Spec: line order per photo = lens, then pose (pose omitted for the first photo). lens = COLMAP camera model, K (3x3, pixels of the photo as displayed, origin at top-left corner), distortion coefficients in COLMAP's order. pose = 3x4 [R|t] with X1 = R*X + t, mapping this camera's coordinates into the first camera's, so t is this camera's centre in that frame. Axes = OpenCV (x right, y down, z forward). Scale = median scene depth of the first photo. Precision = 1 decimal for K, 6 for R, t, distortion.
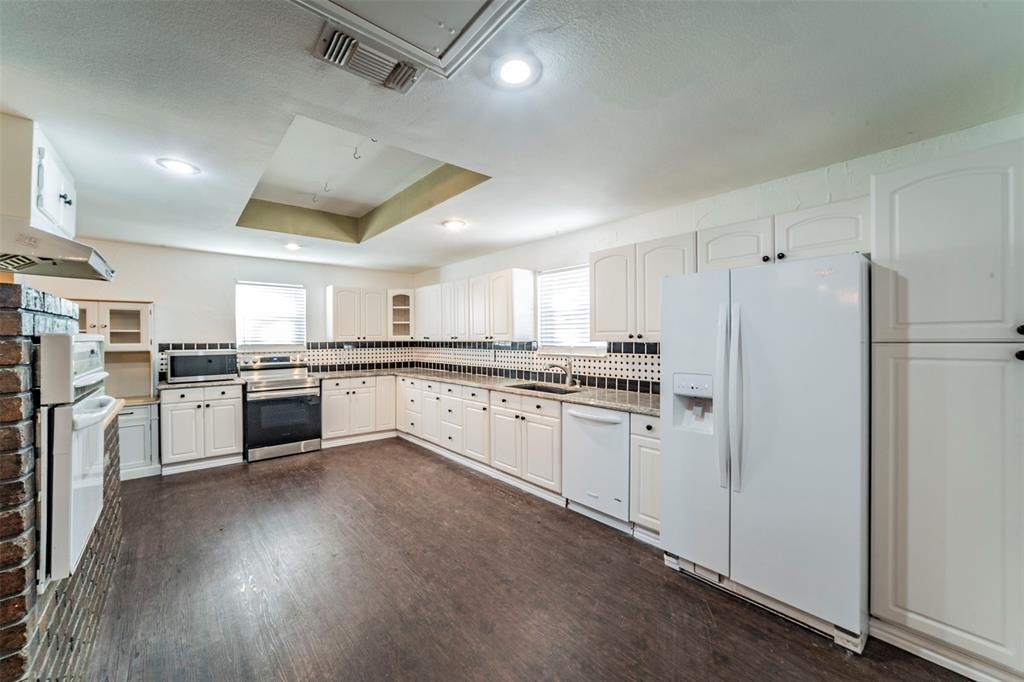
lens RADIAL K [[399.2, 0, 509.0], [0, 399.2, 339.1], [0, 0, 1]] dist [-0.025585, 0.000073]
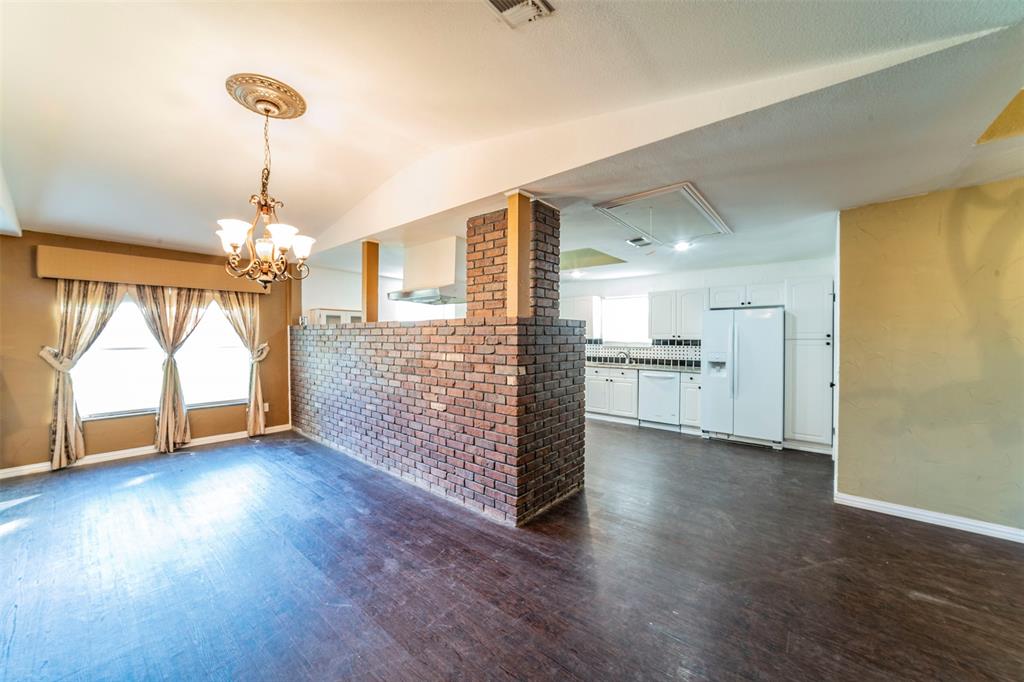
lens RADIAL K [[378.7, 0, 512.0], [0, 378.7, 341.0], [0, 0, 1]] dist [-0.034304, 0.000023]
pose [[0.988162, 0.002542, 0.153395, -0.799008], [-0.003955, 0.999953, 0.008908, 0.002284], [-0.153365, -0.009409, 0.988125, -0.753631]]
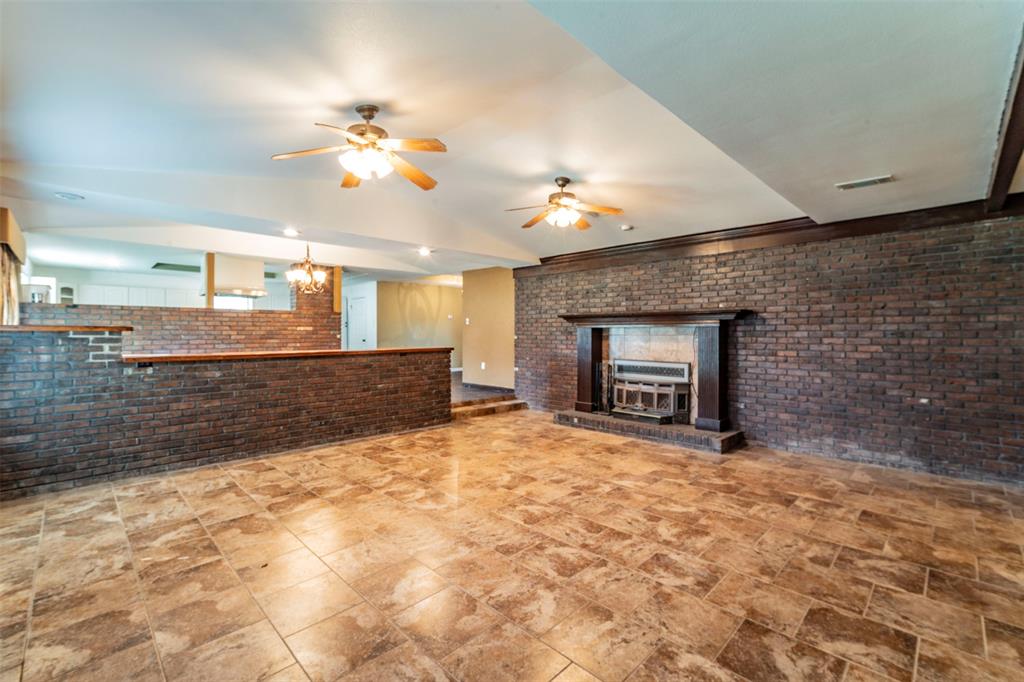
lens RADIAL K [[450.1, 0, 512.0], [0, 450.1, 341.0], [0, 0, 1]] dist [-0.024337, 0.000116]
pose [[-0.057221, -0.017410, 0.998210, -3.579758], [0.008783, 0.999800, 0.017942, 0.095372], [-0.998323, 0.009794, -0.057056, -0.791295]]
